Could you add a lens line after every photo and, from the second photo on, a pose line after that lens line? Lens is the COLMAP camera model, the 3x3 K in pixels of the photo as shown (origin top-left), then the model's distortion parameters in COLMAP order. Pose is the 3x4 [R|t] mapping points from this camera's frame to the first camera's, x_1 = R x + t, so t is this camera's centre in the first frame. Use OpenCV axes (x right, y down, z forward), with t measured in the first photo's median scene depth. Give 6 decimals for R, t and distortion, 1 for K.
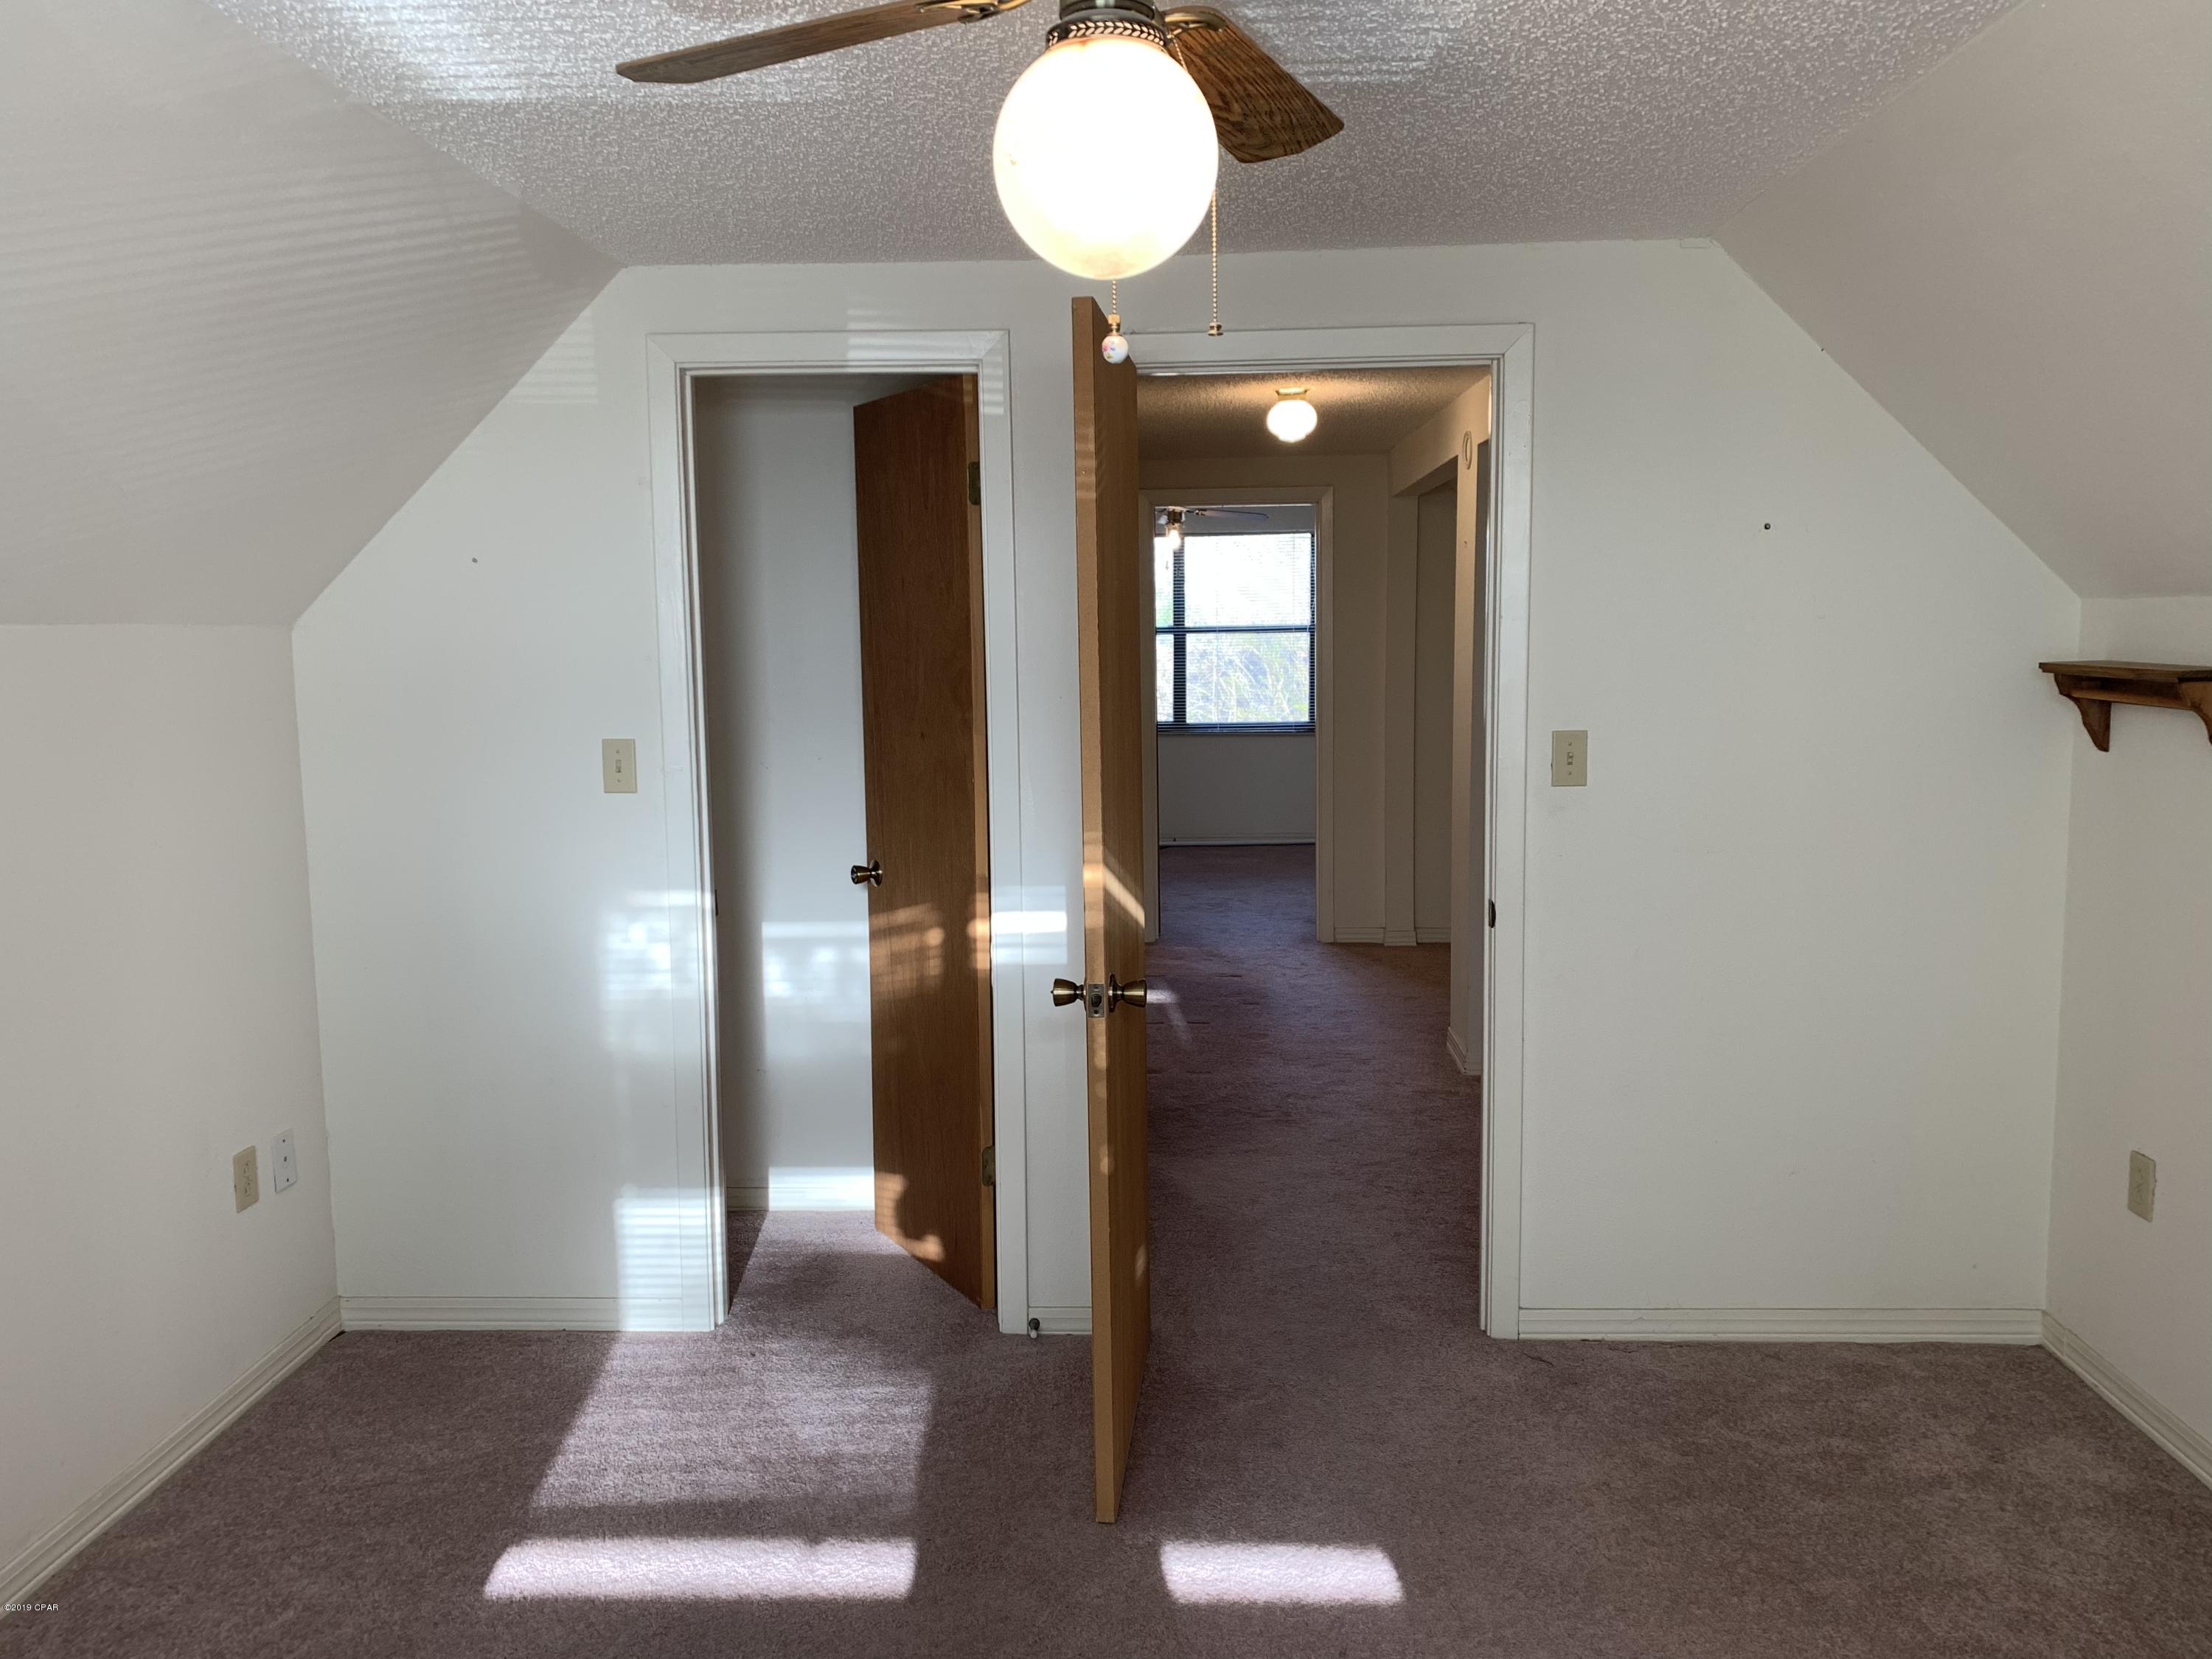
lens RADIAL K [[1681.8, 0, 1100.2], [0, 1681.8, 815.1], [0, 0, 1]] dist [0.121057, -0.131055]
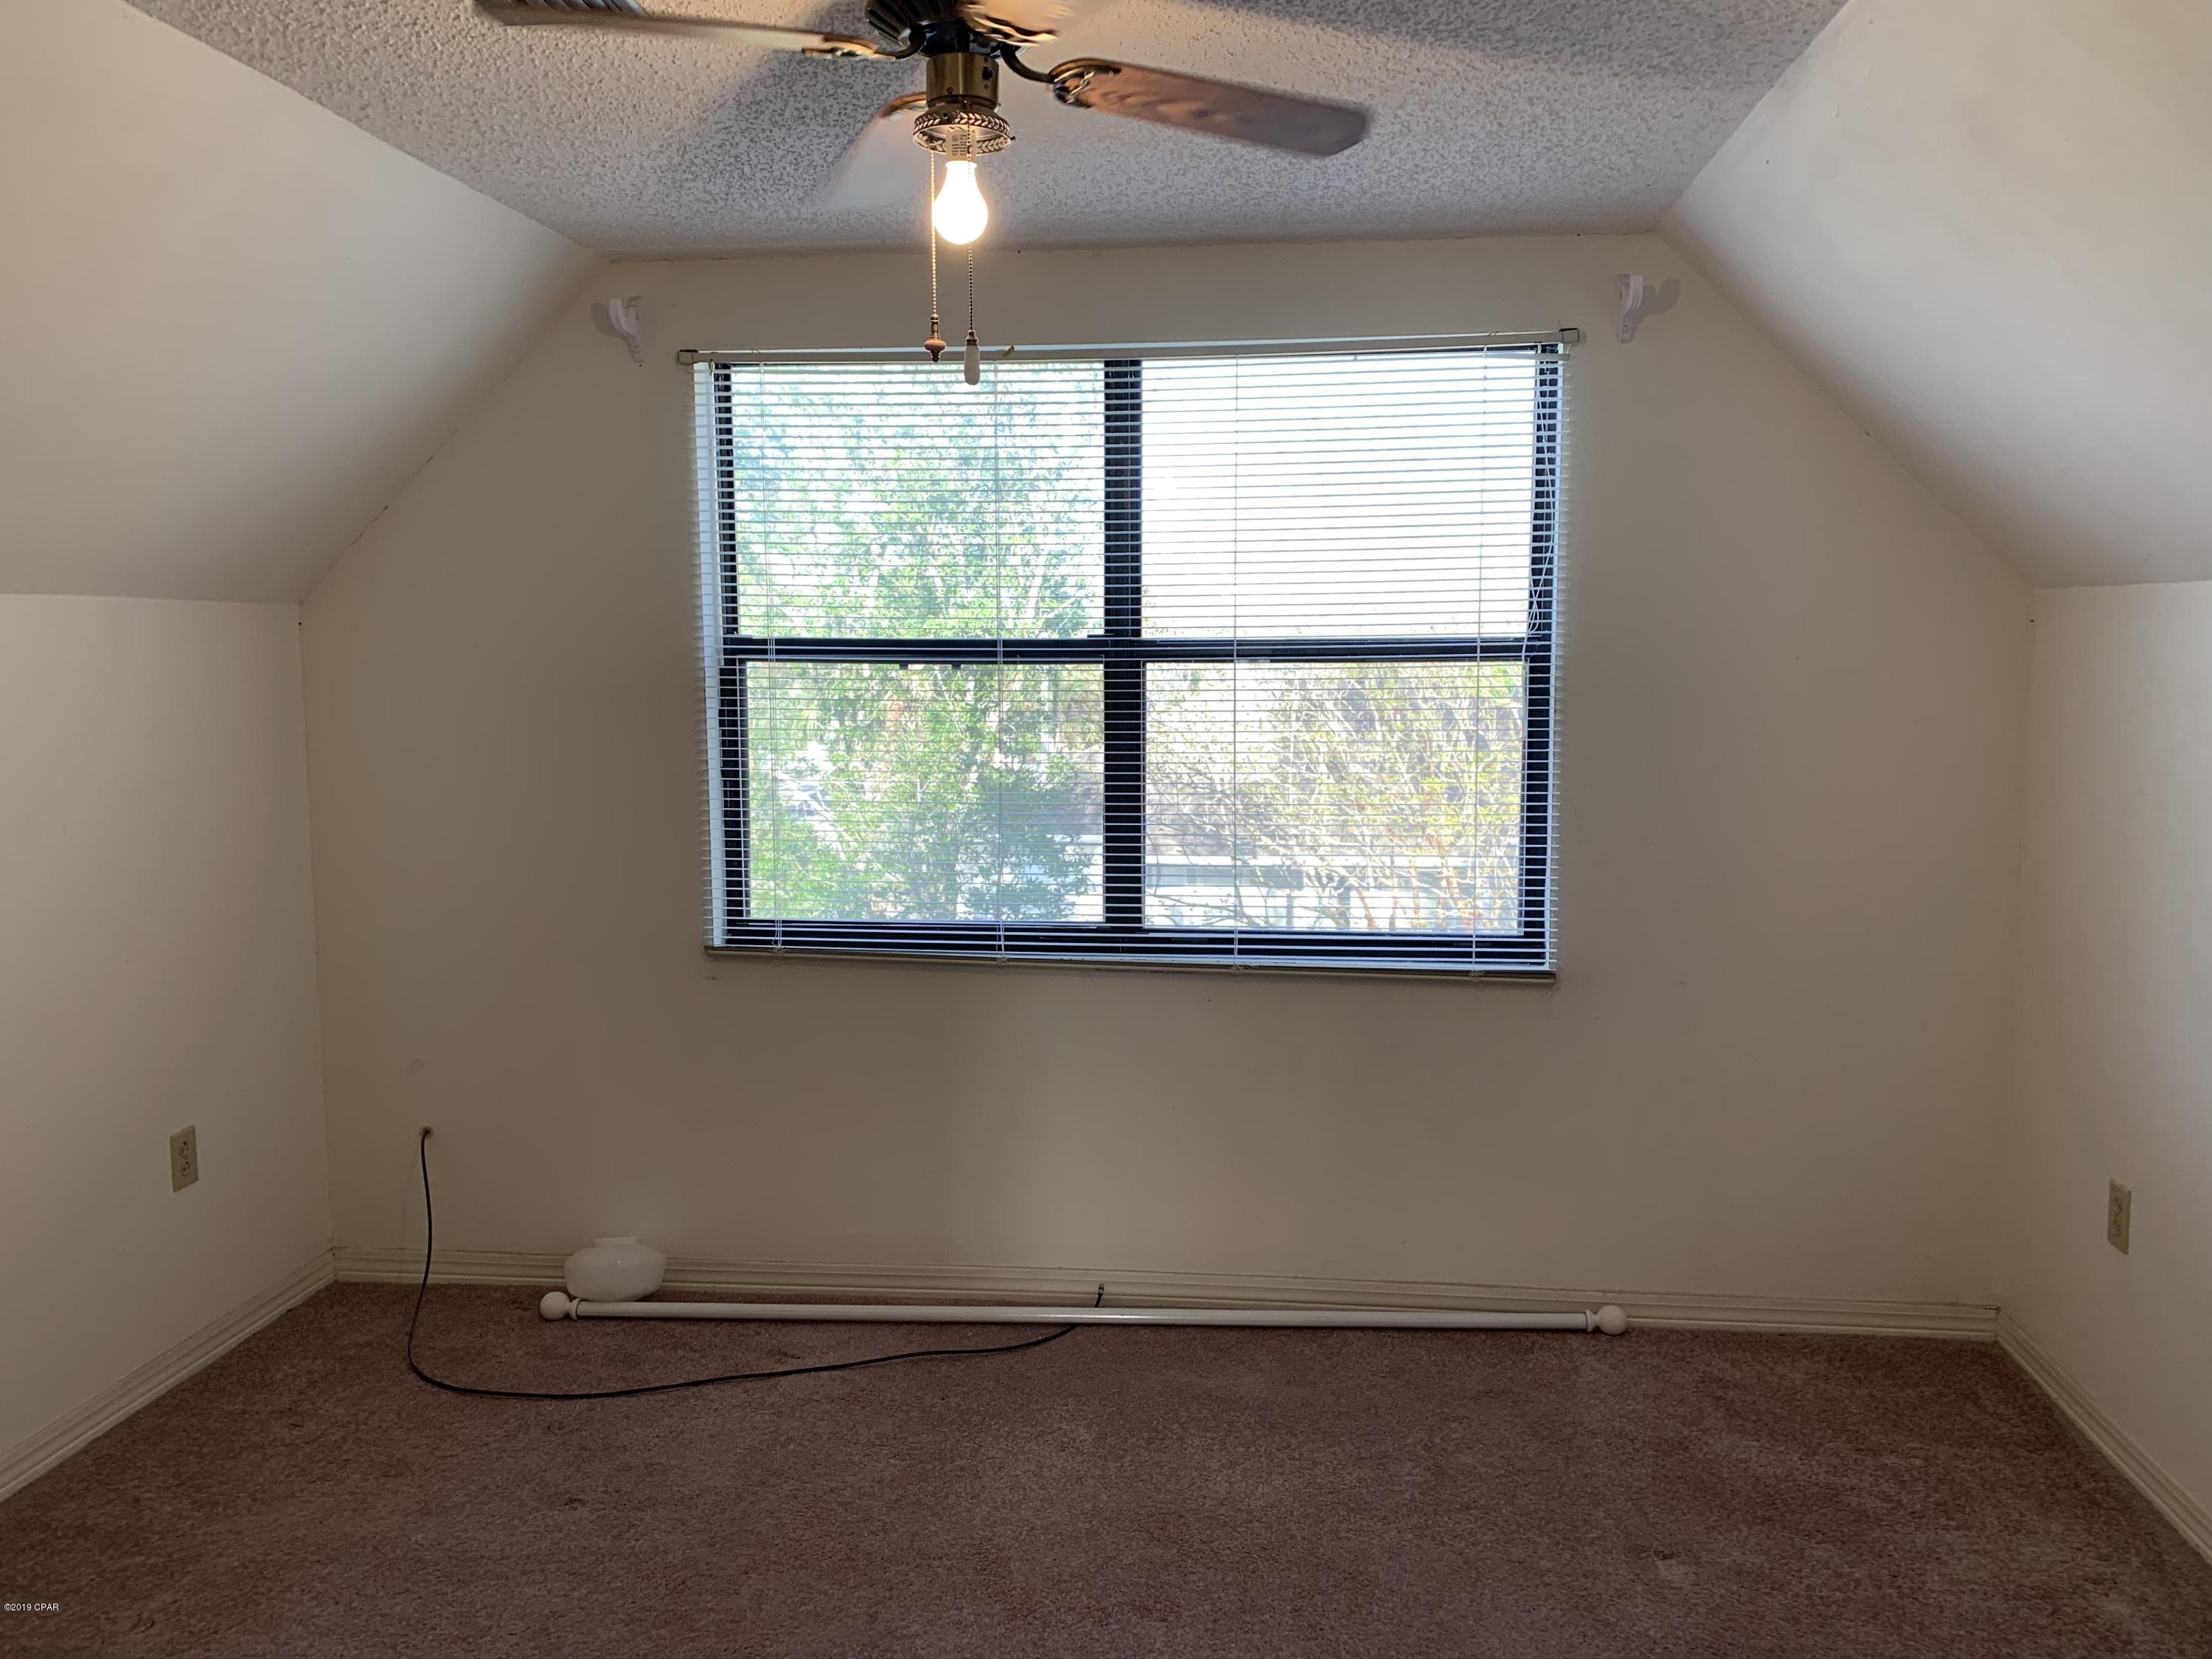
lens RADIAL K [[1681.8, 0, 1100.2], [0, 1681.8, 815.1], [0, 0, 1]] dist [0.121057, -0.131055]
pose [[0.998075, 0.017969, -0.059352, 0.074688], [-0.018741, 0.999747, -0.012467, -0.086920], [0.059113, 0.013555, 0.998159, 0.797339]]
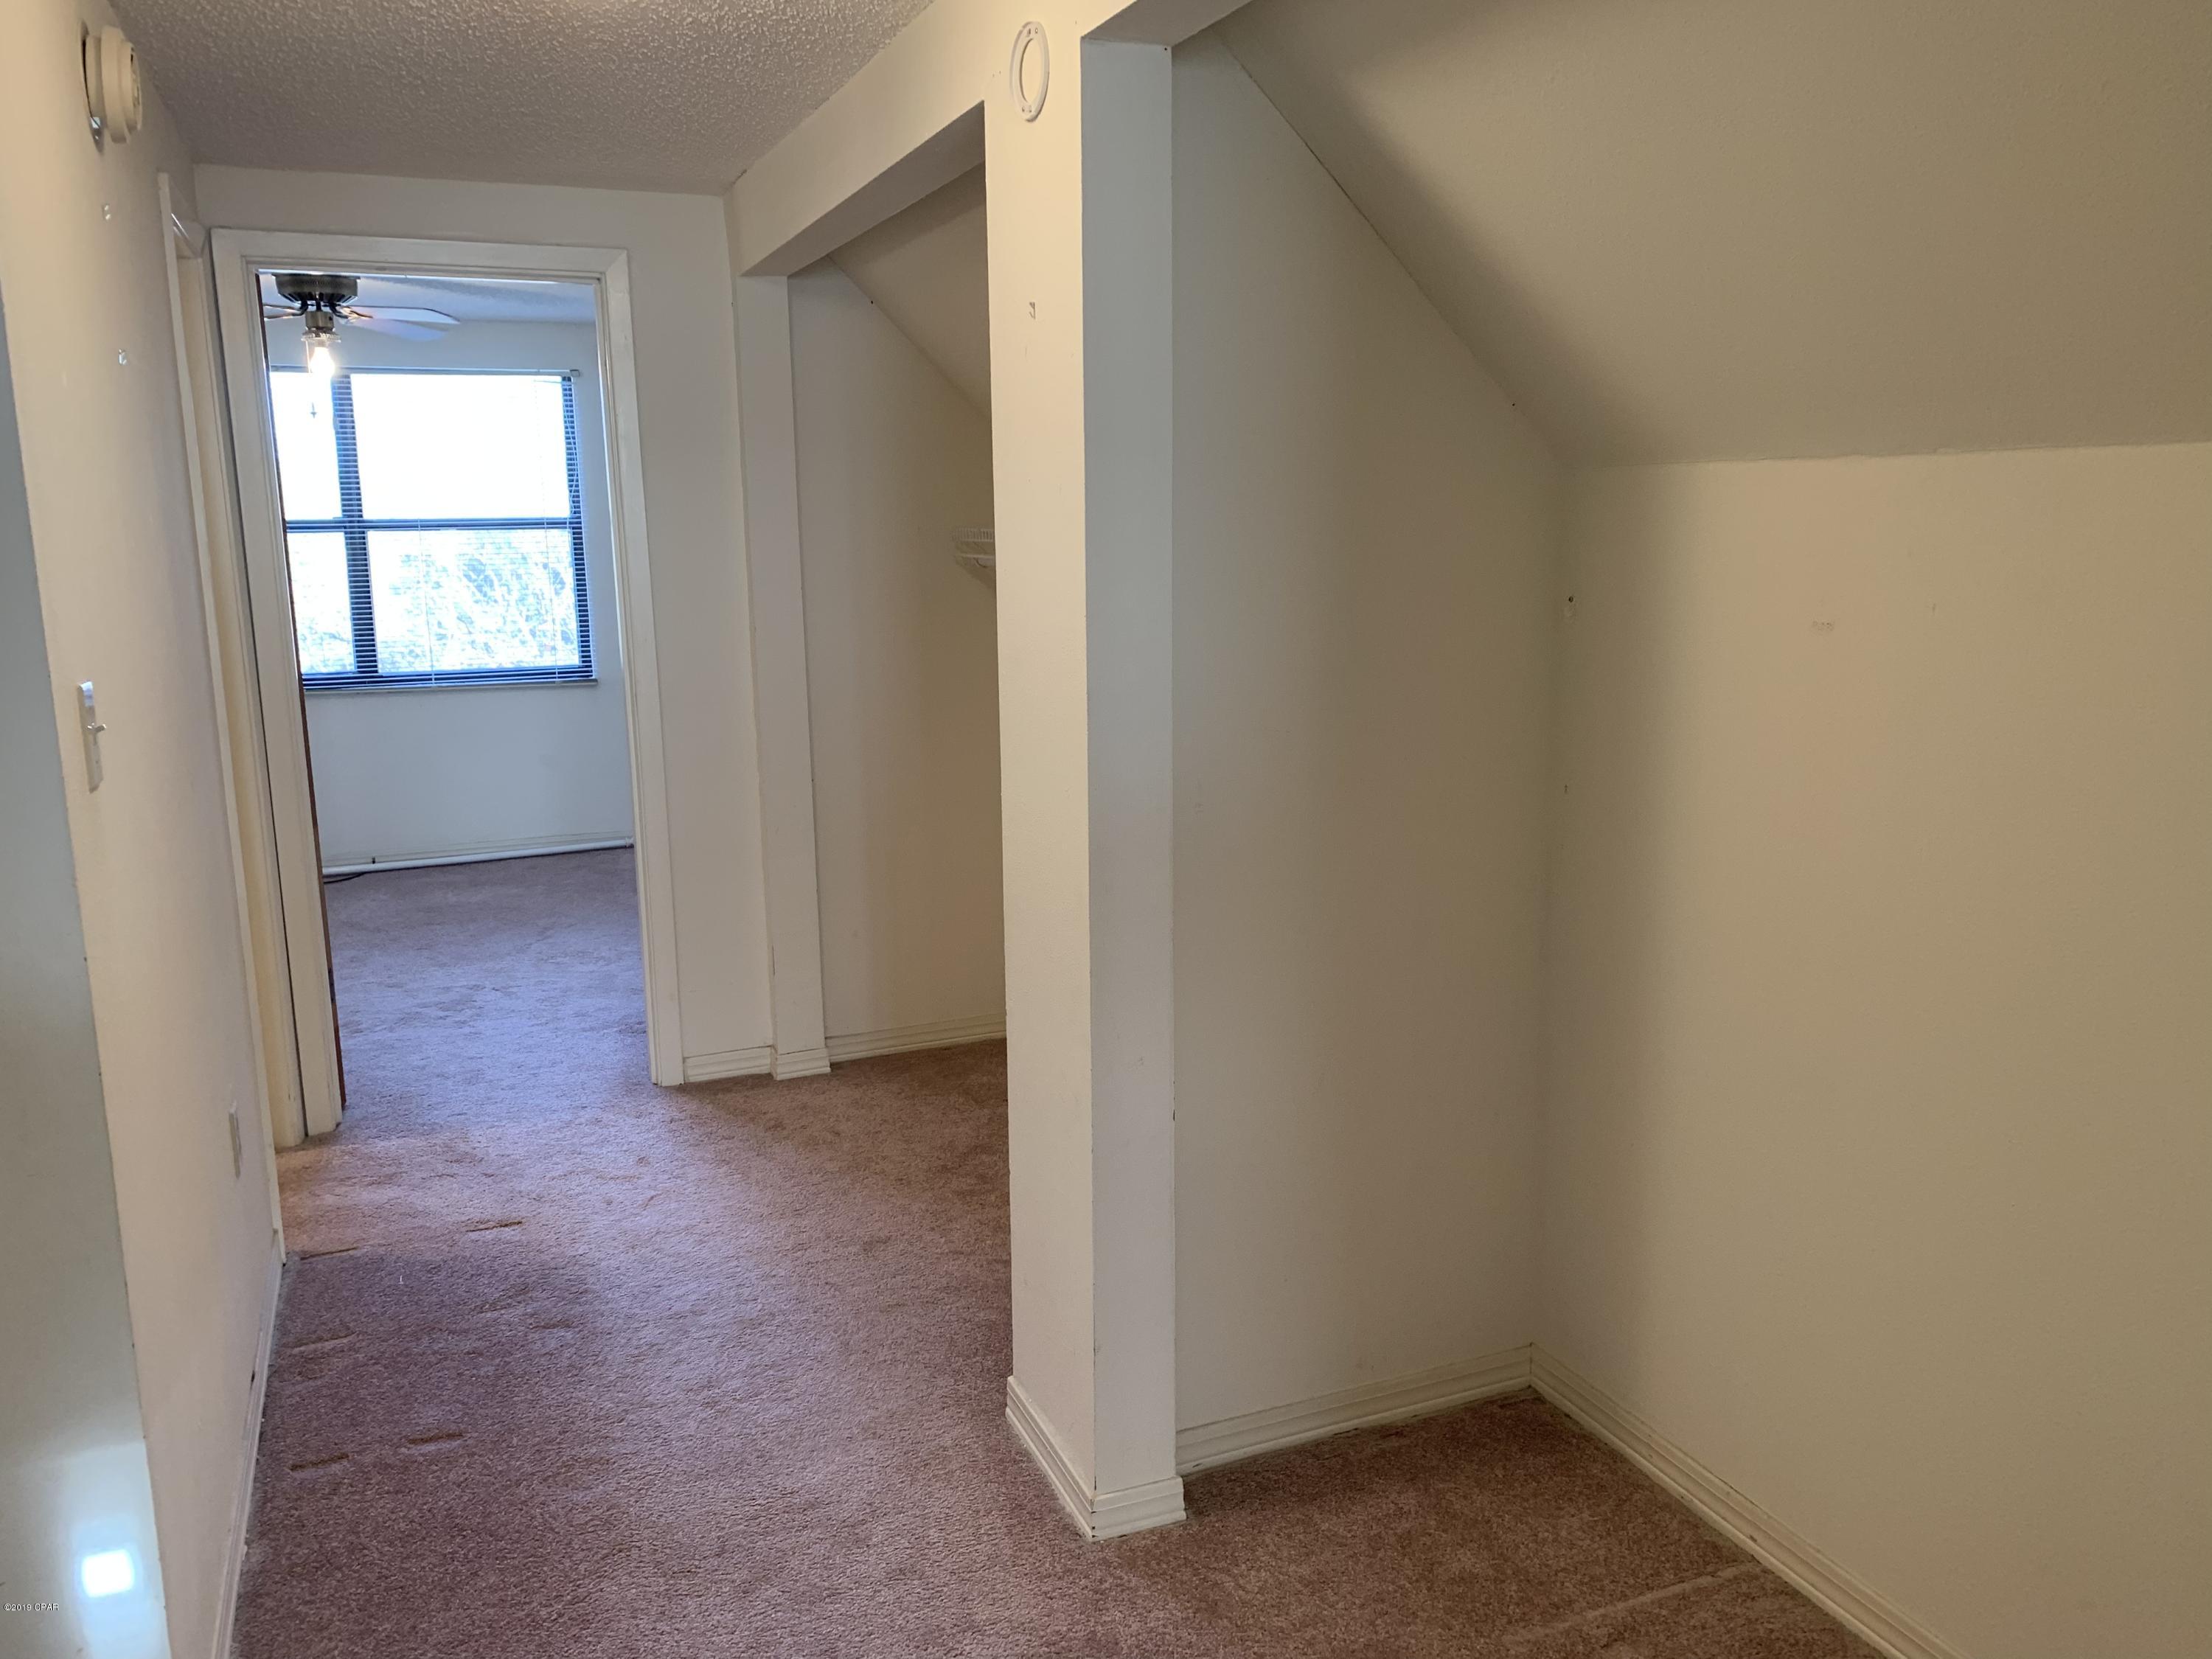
lens RADIAL K [[1726.4, 0, 1103.9], [0, 1726.4, 834.6], [0, 0, 1]] dist [0.070342, -0.141825]
pose [[0.906214, -0.076435, 0.415852, 0.025887], [0.049091, 0.995893, 0.076070, -0.036791], [-0.419959, -0.048521, 0.906245, 0.348219]]
